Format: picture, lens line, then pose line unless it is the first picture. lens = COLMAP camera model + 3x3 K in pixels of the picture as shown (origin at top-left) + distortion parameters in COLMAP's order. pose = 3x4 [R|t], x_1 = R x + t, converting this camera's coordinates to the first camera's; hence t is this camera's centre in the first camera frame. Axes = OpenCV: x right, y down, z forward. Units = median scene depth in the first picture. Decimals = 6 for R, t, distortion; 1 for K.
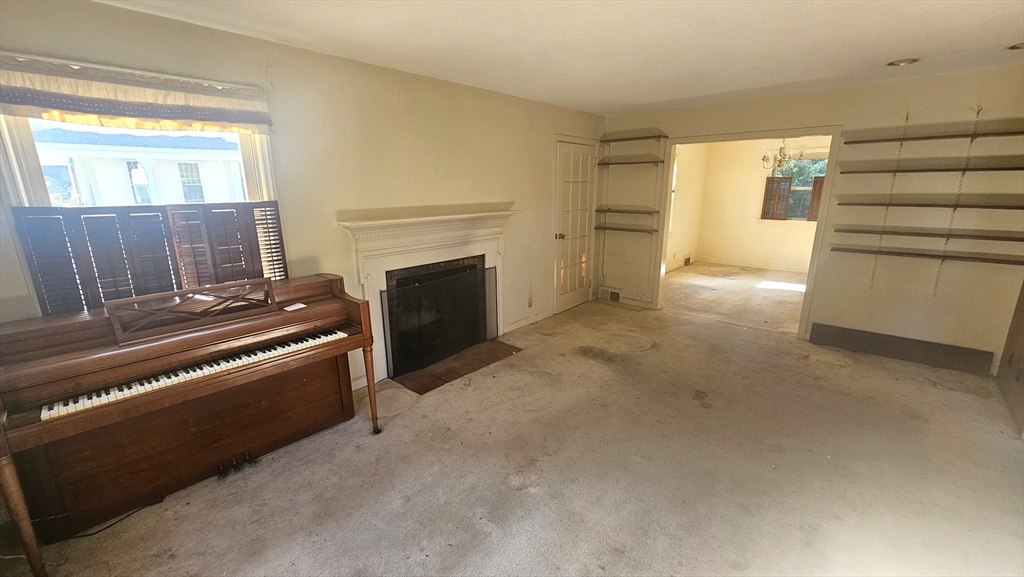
lens RADIAL K [[415.3, 0, 506.3], [0, 415.3, 292.1], [0, 0, 1]] dist [-0.001391, -0.000226]
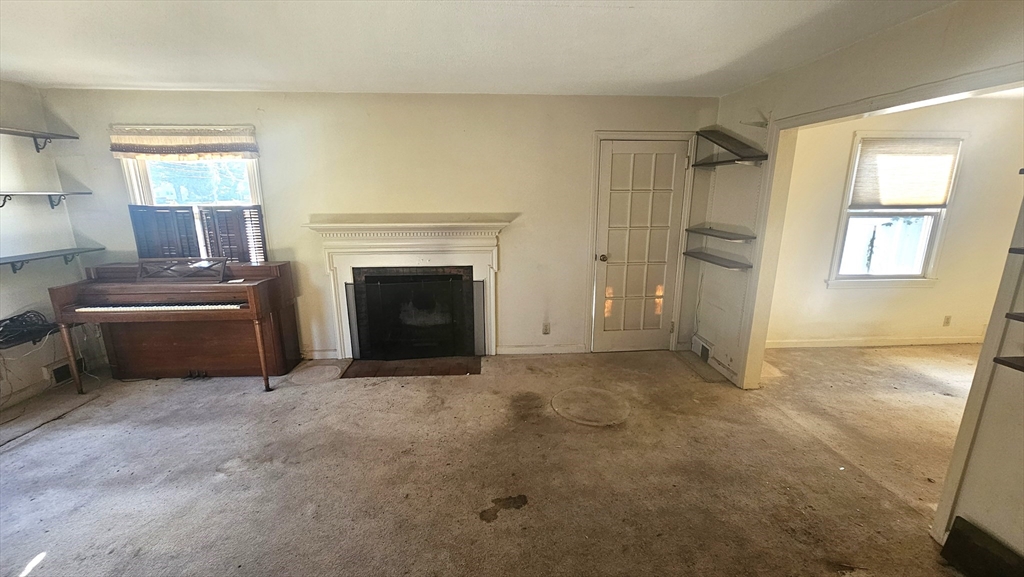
lens RADIAL K [[415.3, 0, 506.3], [0, 415.3, 292.1], [0, 0, 1]] dist [-0.001391, -0.000226]
pose [[0.720247, 0.166977, -0.673322, 0.685864], [-0.175053, 0.982936, 0.056506, -0.103471], [0.671268, 0.077169, 0.737187, 0.364349]]
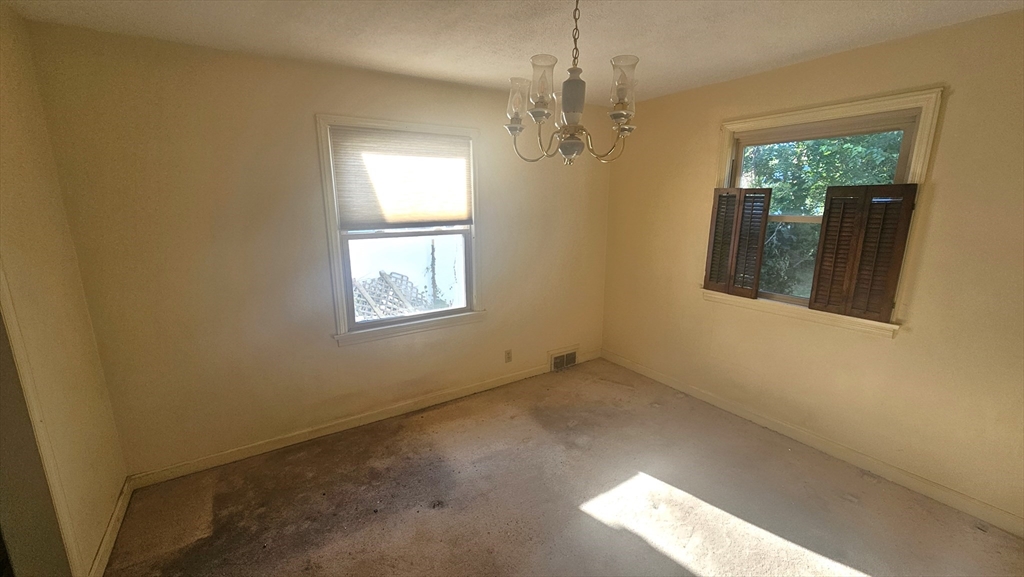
lens RADIAL K [[415.3, 0, 506.3], [0, 415.3, 292.1], [0, 0, 1]] dist [-0.001391, -0.000226]
pose [[0.969036, 0.053237, -0.241114, 1.016899], [-0.061075, 0.997816, -0.025145, -0.292505], [0.239249, 0.039093, 0.970171, 1.070887]]
